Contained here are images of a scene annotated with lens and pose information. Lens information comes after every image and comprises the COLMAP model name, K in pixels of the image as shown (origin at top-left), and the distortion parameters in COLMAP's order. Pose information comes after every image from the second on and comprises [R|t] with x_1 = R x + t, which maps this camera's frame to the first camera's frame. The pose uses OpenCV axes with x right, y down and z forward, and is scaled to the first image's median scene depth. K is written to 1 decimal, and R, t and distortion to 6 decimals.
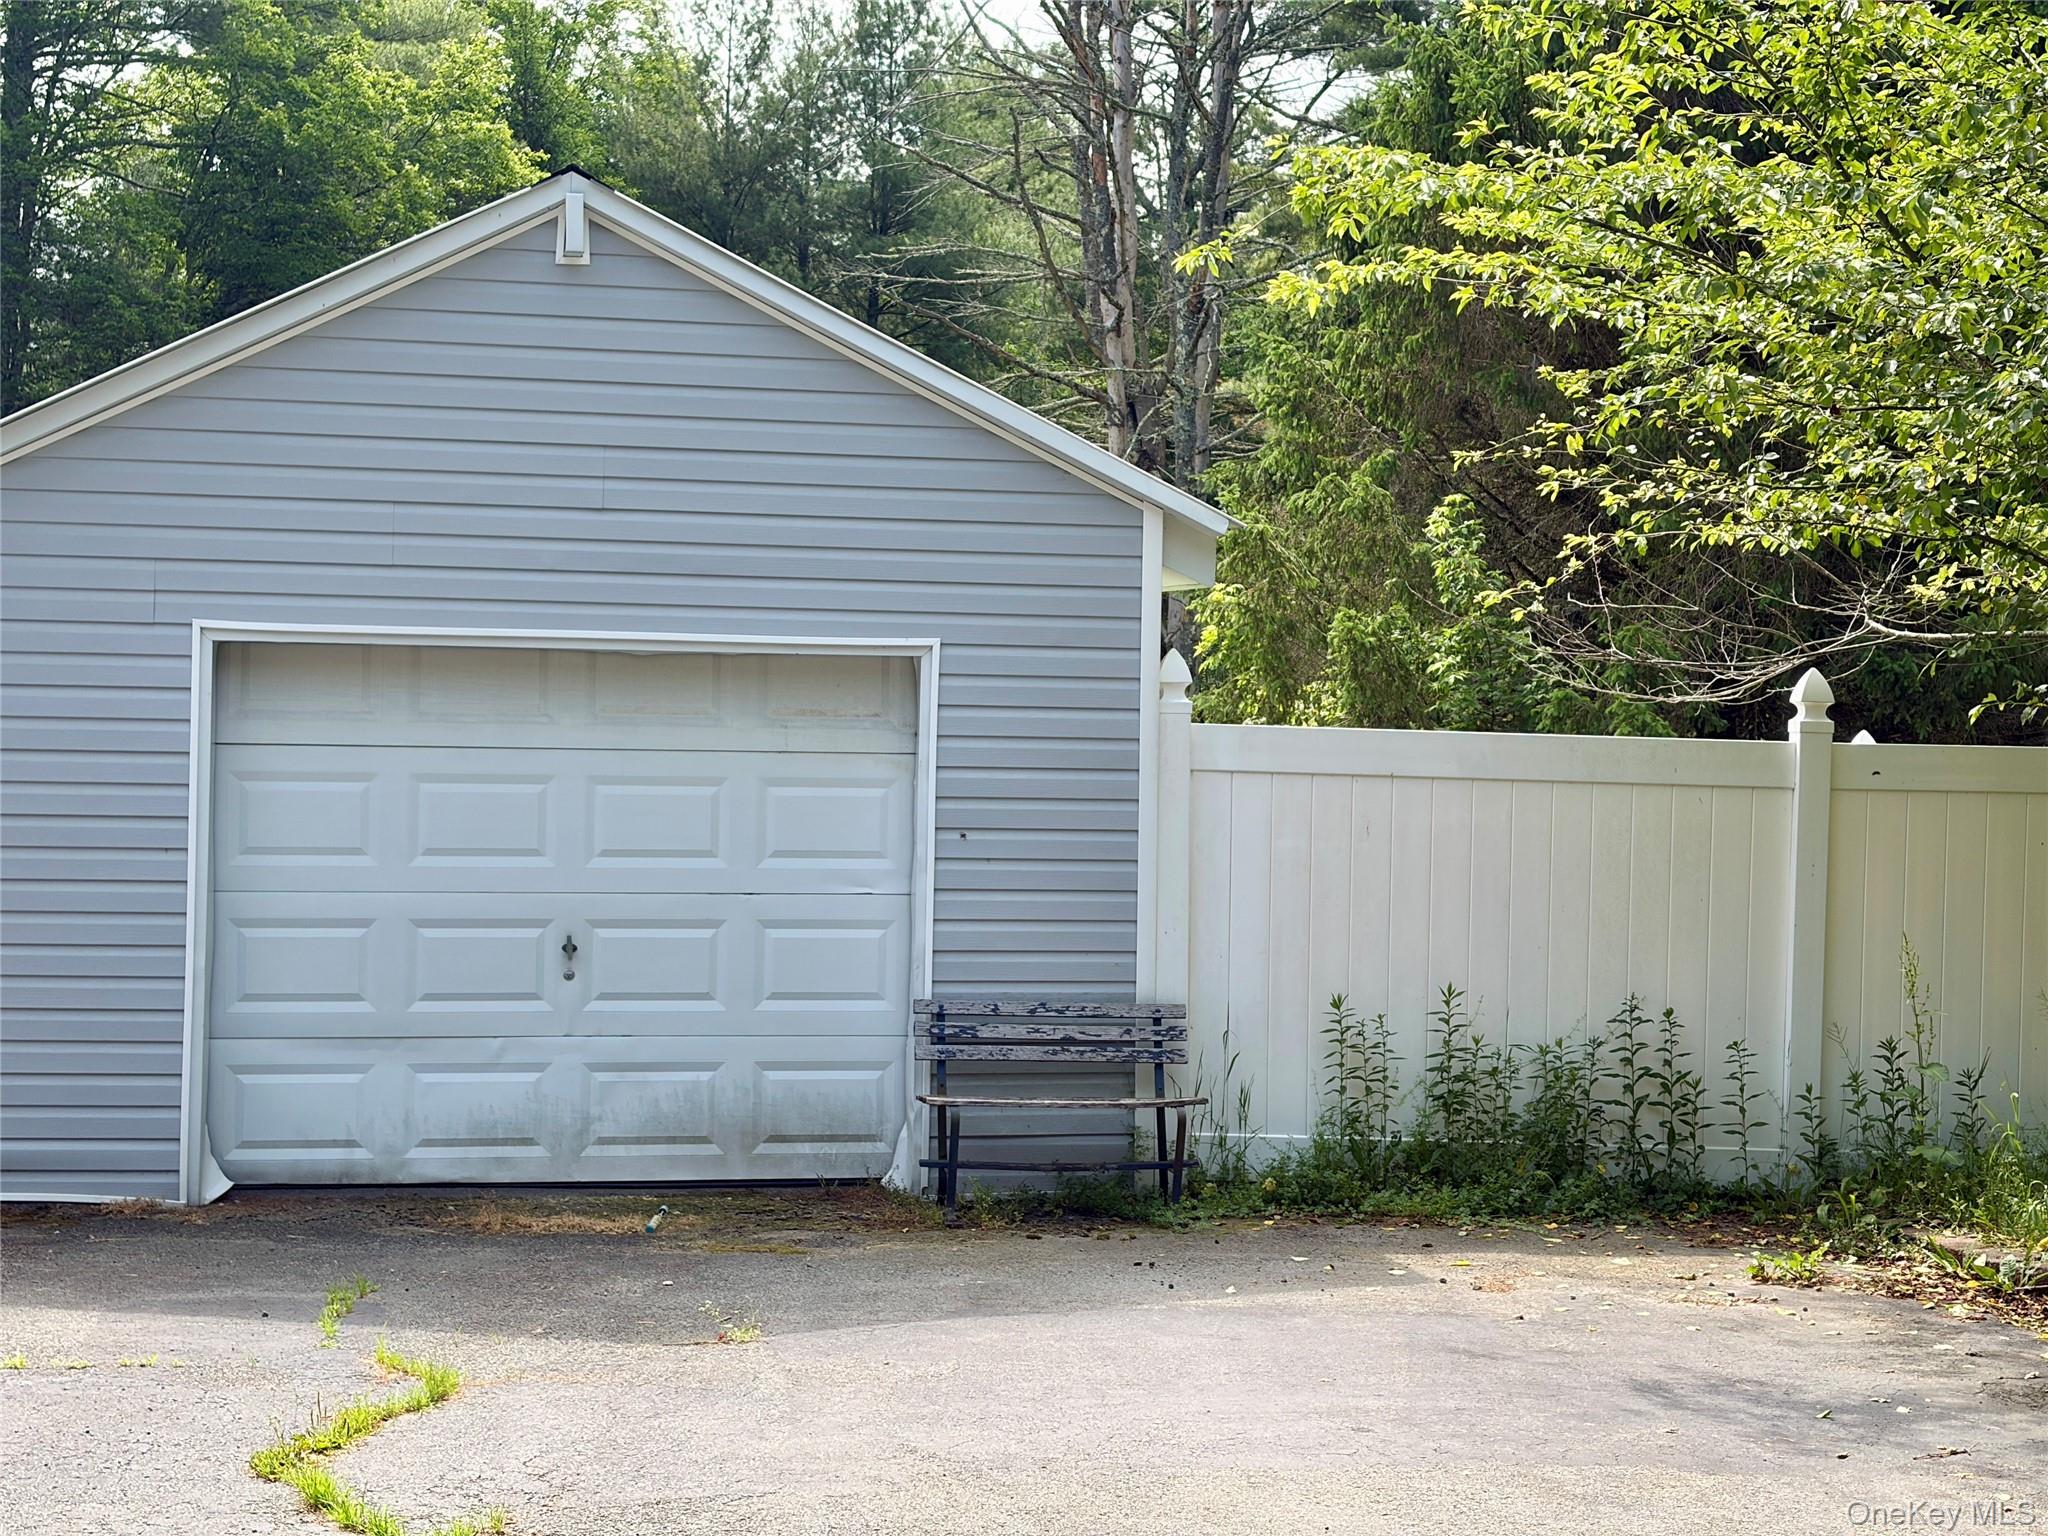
lens RADIAL K [[3034.5, 0, 1024.0], [0, 3034.5, 768.0], [0, 0, 1]] dist [0.273677, -1.108791]
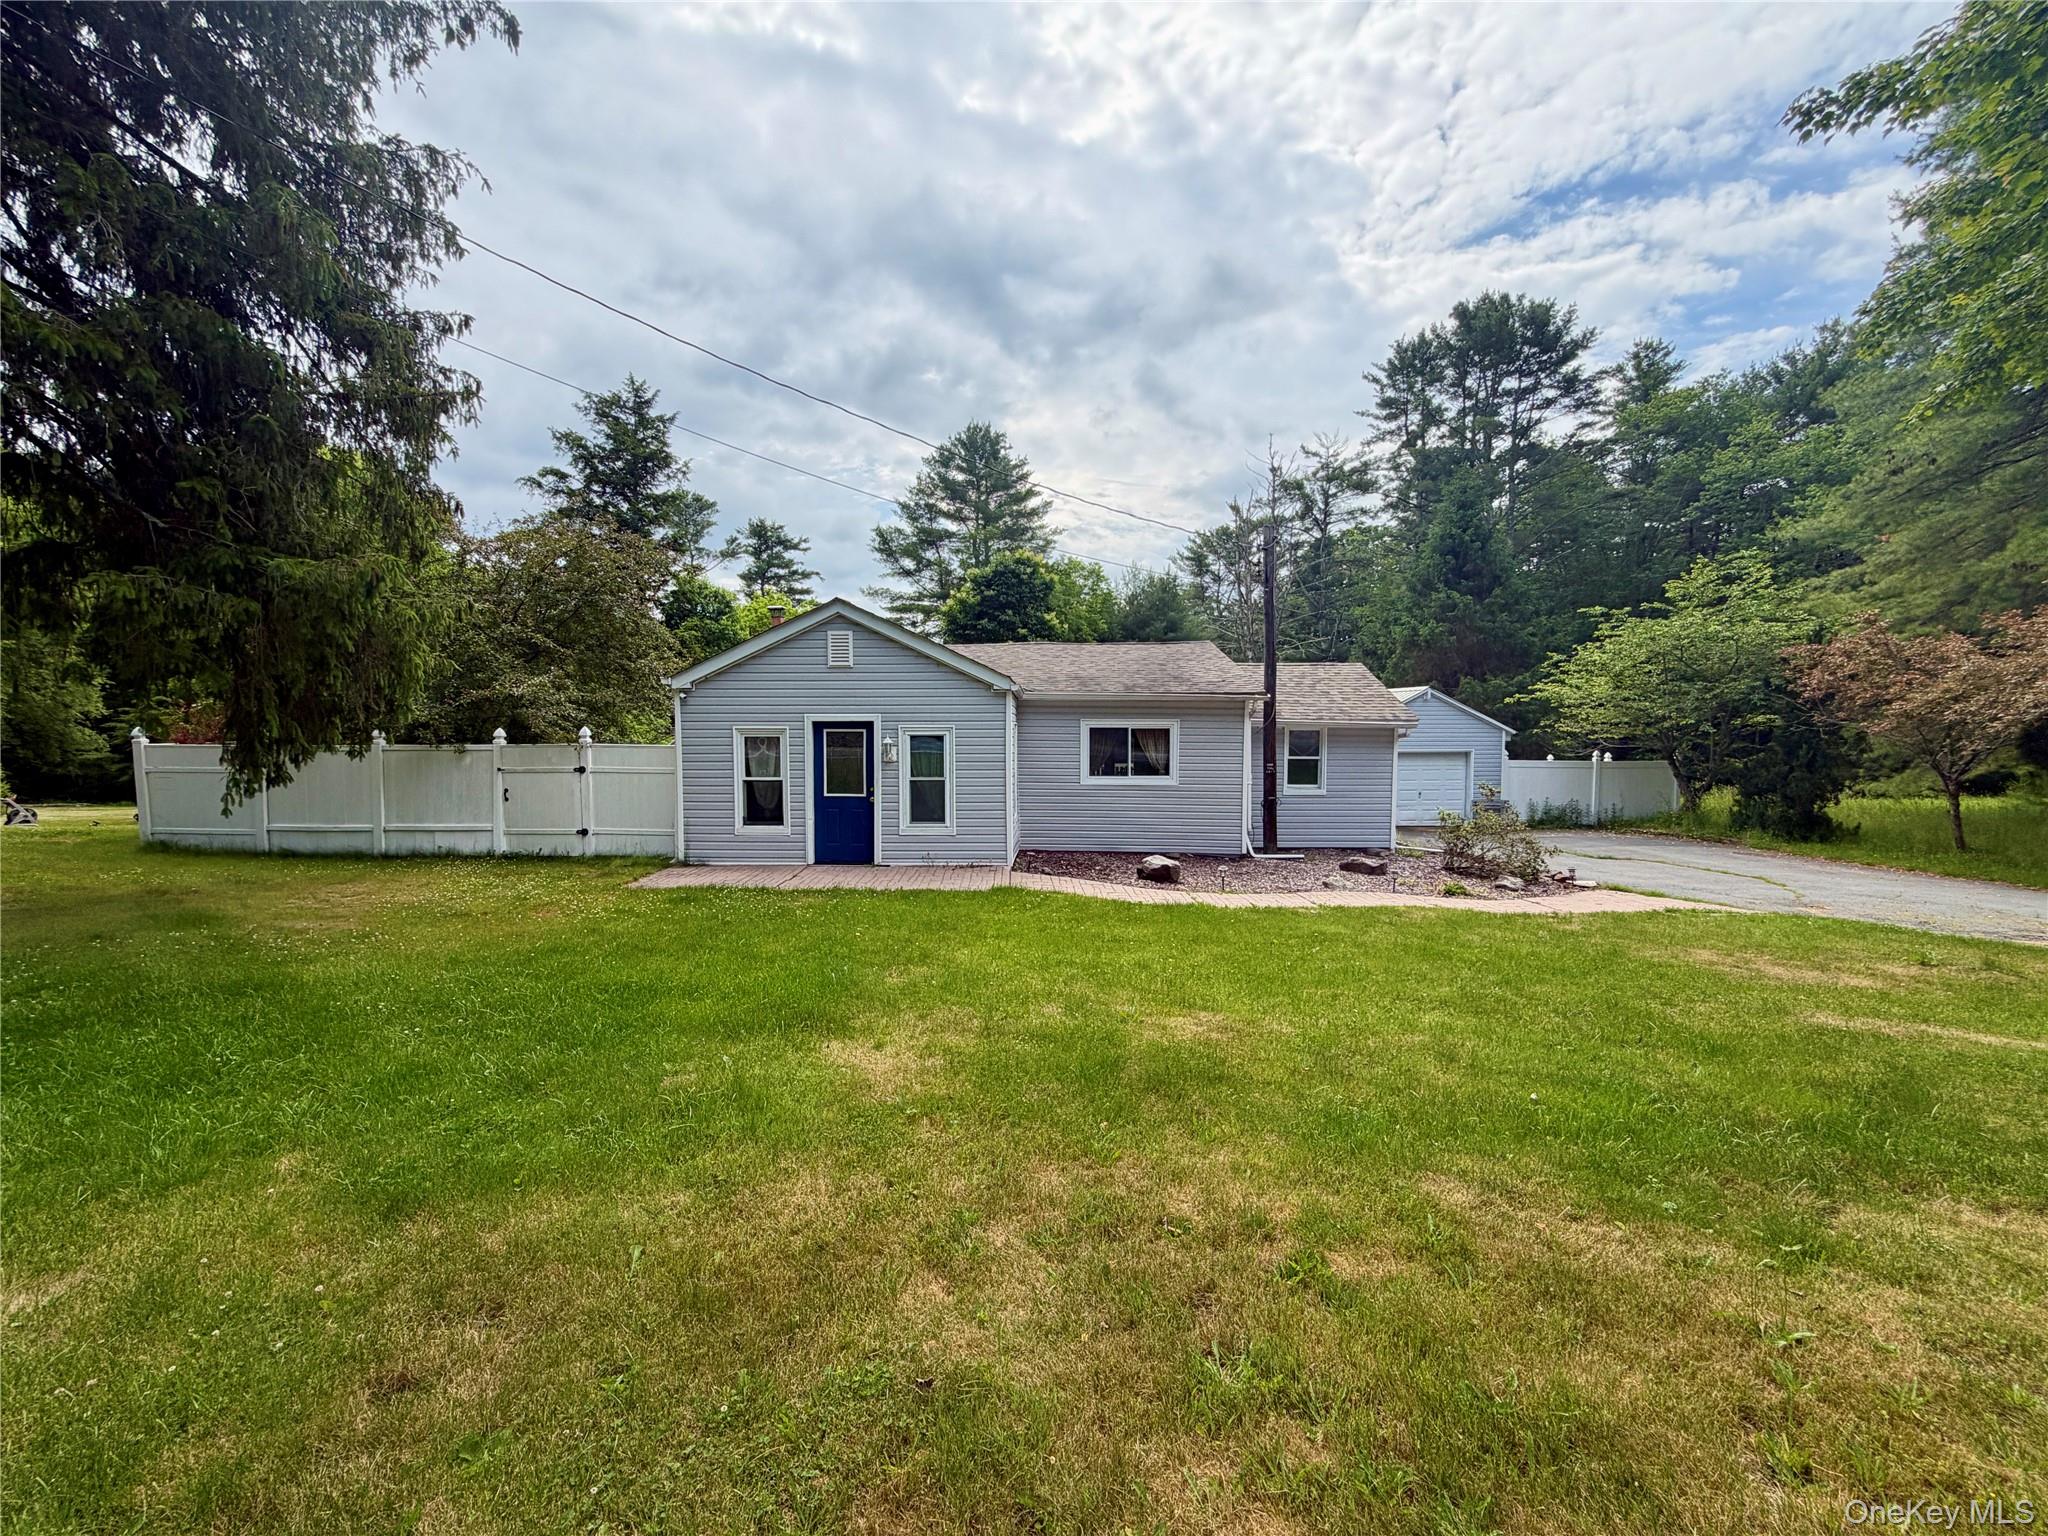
lens RADIAL K [[826.3, 0, 1024.0], [0, 826.3, 768.0], [0, 0, 1]] dist [0.003027, -0.000358]
pose [[0.996859, -0.015305, -0.077704, -0.898780], [0.017112, 0.999597, 0.022641, -0.057875], [0.077326, -0.023899, 0.996719, -0.960785]]
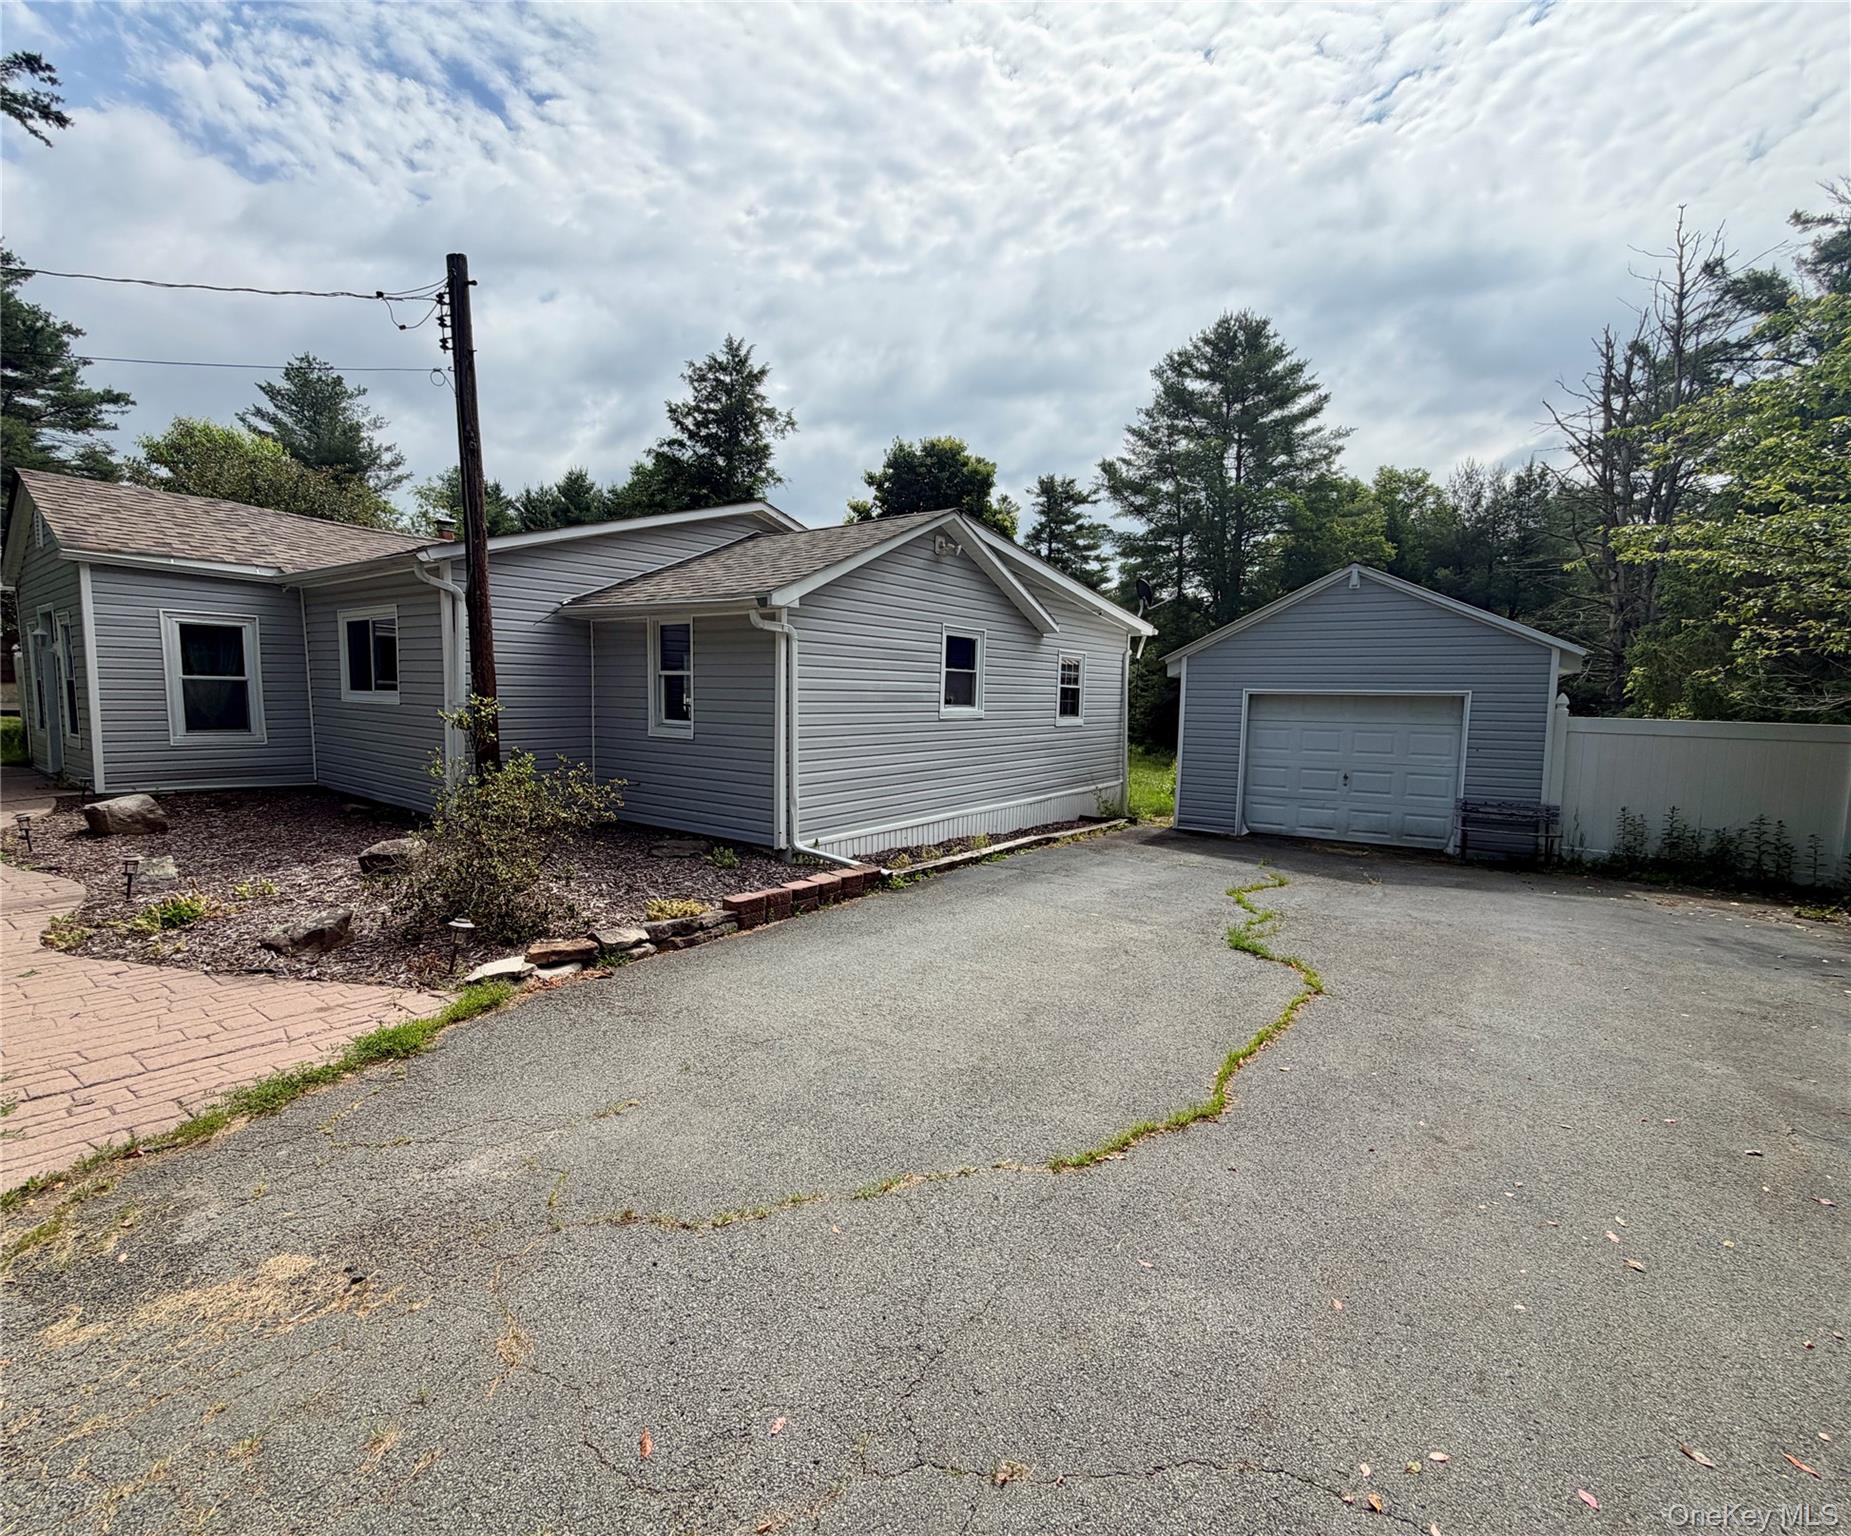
lens RADIAL K [[833.0, 0, 925.5], [0, 833.0, 768.0], [0, 0, 1]] dist [0.007915, -0.000116]
pose [[0.773997, 0.047531, -0.631402, 0.089276], [-0.015988, 0.998328, 0.055554, 0.000517], [0.632987, -0.032904, 0.773463, -0.085310]]
